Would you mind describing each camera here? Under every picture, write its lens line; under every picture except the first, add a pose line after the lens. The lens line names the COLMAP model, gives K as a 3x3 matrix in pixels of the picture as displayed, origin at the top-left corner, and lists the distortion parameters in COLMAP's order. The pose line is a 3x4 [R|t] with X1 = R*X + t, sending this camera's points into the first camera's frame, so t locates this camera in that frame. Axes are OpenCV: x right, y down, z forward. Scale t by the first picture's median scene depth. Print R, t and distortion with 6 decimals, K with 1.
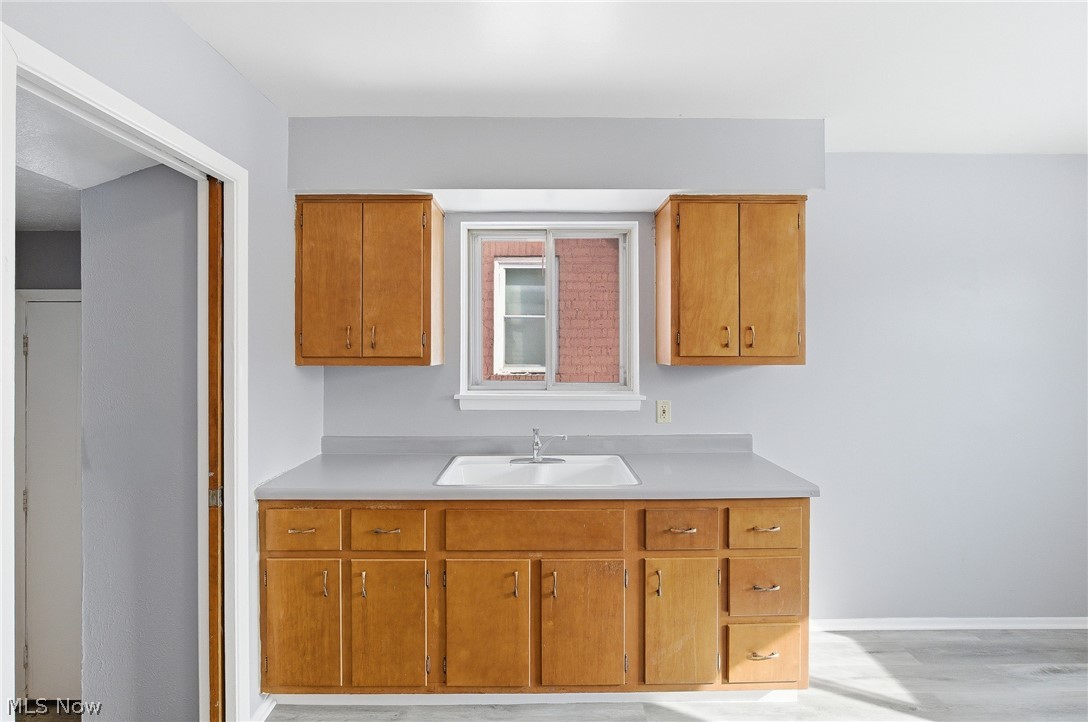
lens RADIAL K [[512.3, 0, 544.4], [0, 512.3, 345.5], [0, 0, 1]] dist [-0.020471, 0.005853]
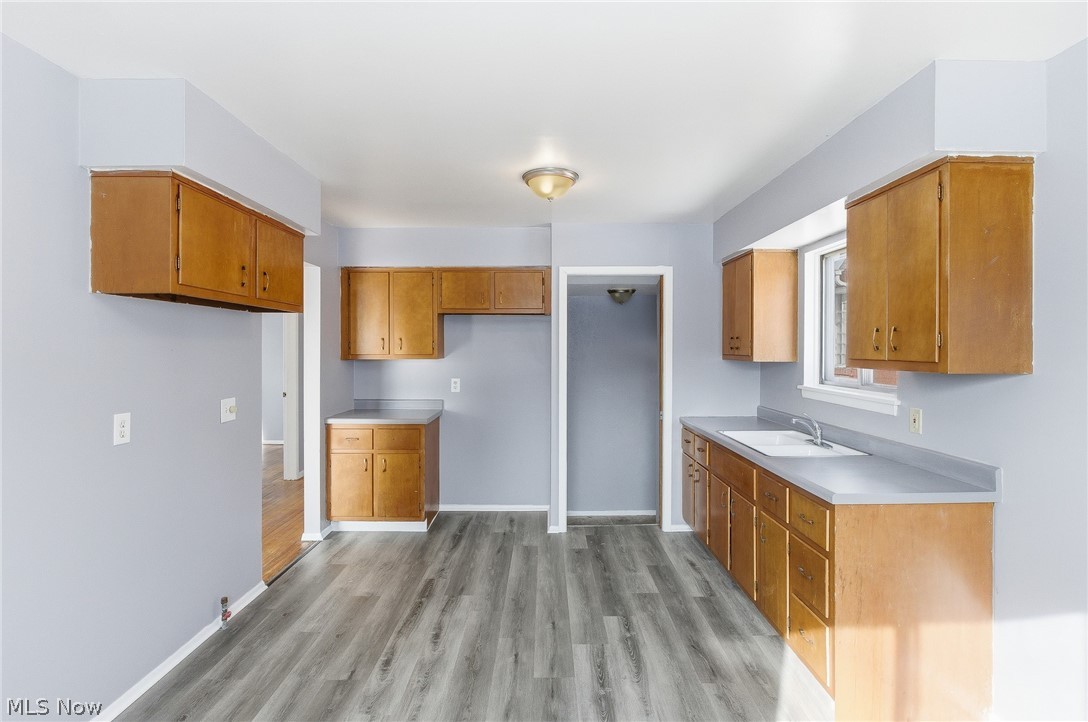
lens RADIAL K [[516.1, 0, 542.9], [0, 516.1, 352.2], [0, 0, 1]] dist [-0.012419, 0.000927]
pose [[-0.009284, 0.007754, -0.999927, 1.507159], [0.000122, 0.999970, 0.007753, -0.000384], [0.999957, -0.000050, -0.009285, 0.448701]]
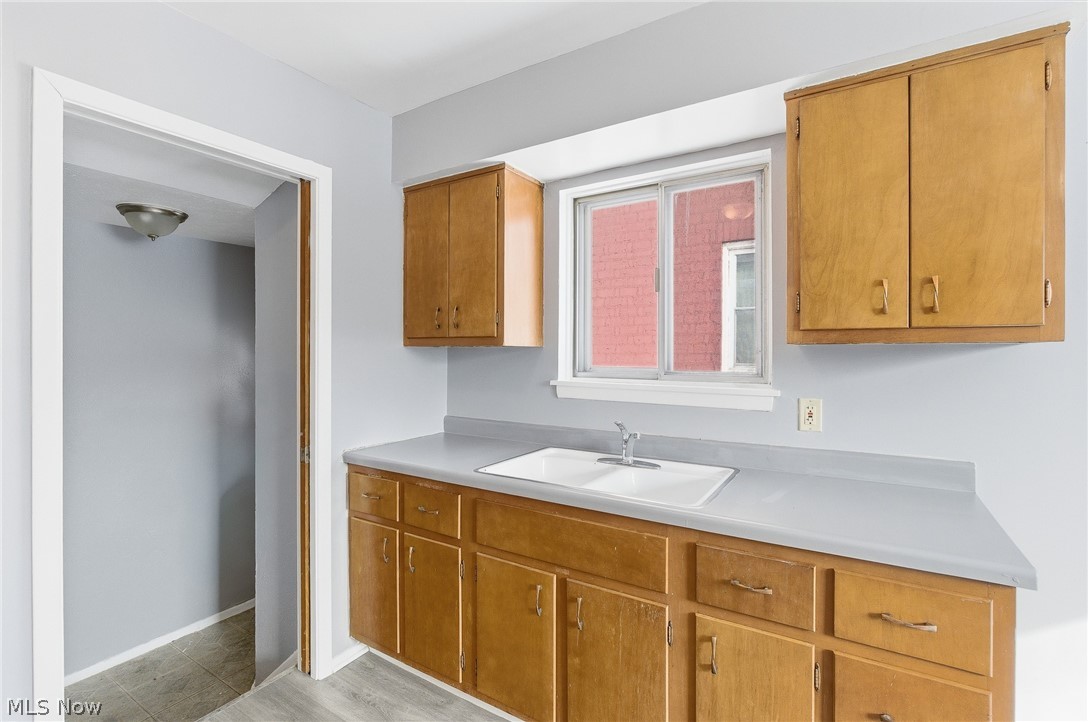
lens RADIAL K [[501.2, 0, 544.8], [0, 501.2, 354.2], [0, 0, 1]] dist [-0.014197, 0.000558]
pose [[0.839212, 0.004447, -0.543787, 0.390968], [-0.001167, 0.999979, 0.006377, 0.056427], [0.543803, -0.004717, 0.839199, 0.311417]]
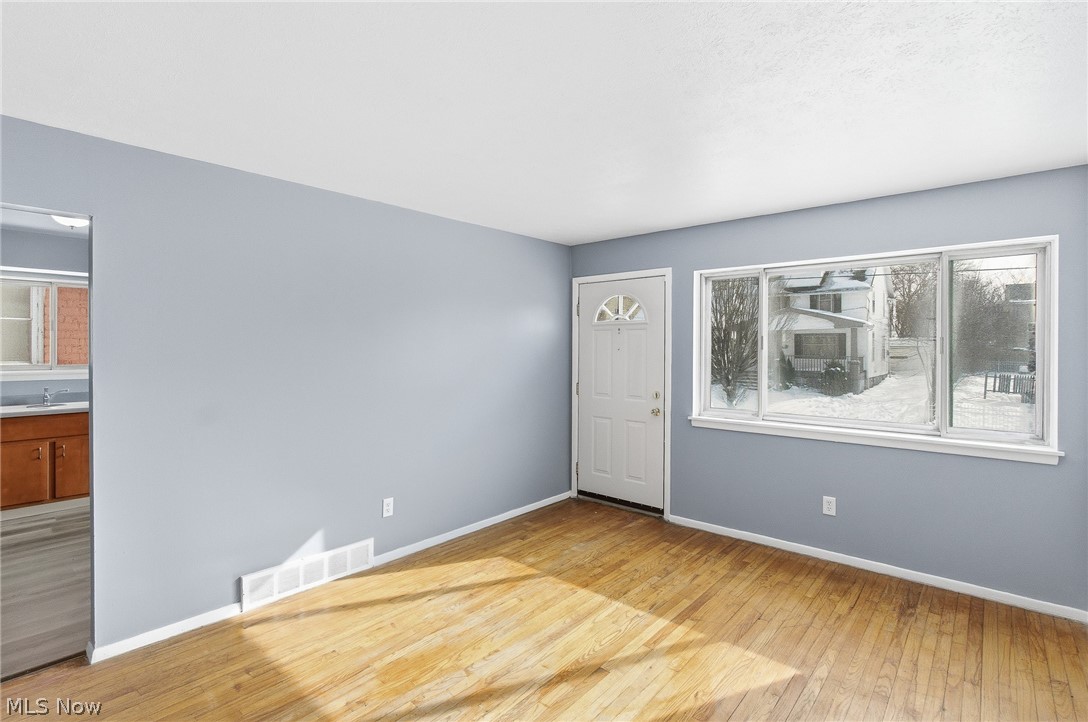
lens RADIAL K [[516.1, 0, 542.9], [0, 516.1, 352.2], [0, 0, 1]] dist [-0.012419, 0.000927]
pose [[0.674187, -0.003015, 0.738555, -0.214169], [-0.007239, 0.999917, 0.010690, -0.010874], [-0.738526, -0.012553, 0.674109, -2.068157]]
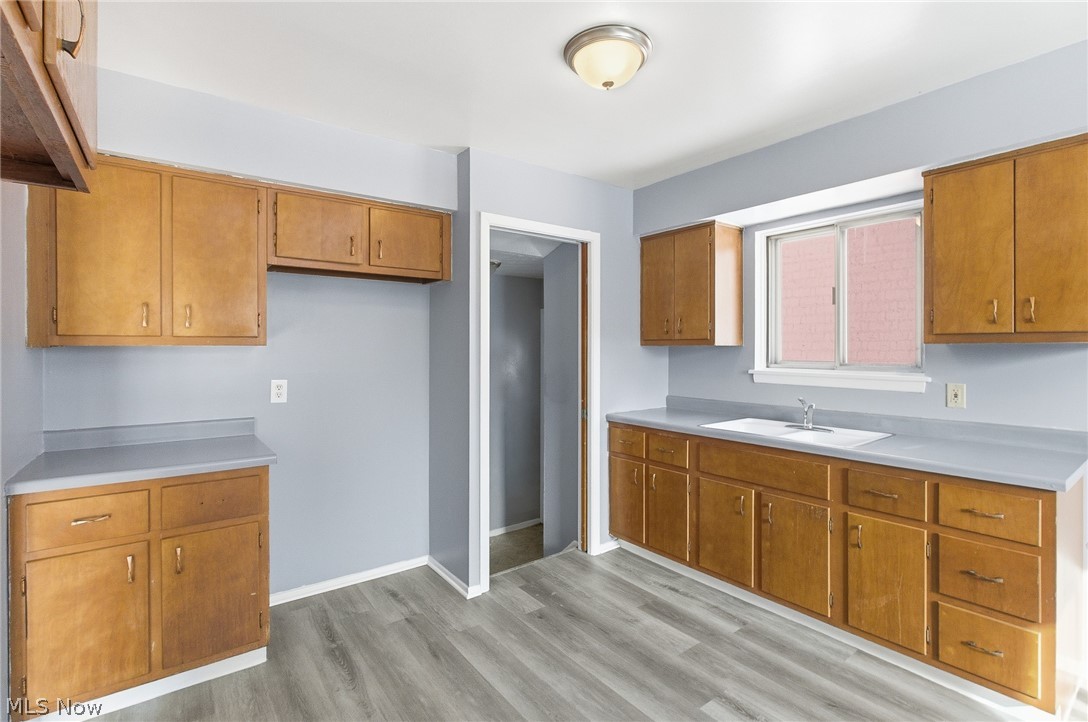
lens RADIAL K [[508.7, 0, 544.0], [0, 508.7, 351.3], [0, 0, 1]] dist [-0.021169, 0.007035]
pose [[0.593067, 0.003748, -0.805144, 0.689258], [0.001863, 0.999980, 0.006028, 0.053520], [0.805151, -0.005075, 0.593048, -0.198014]]
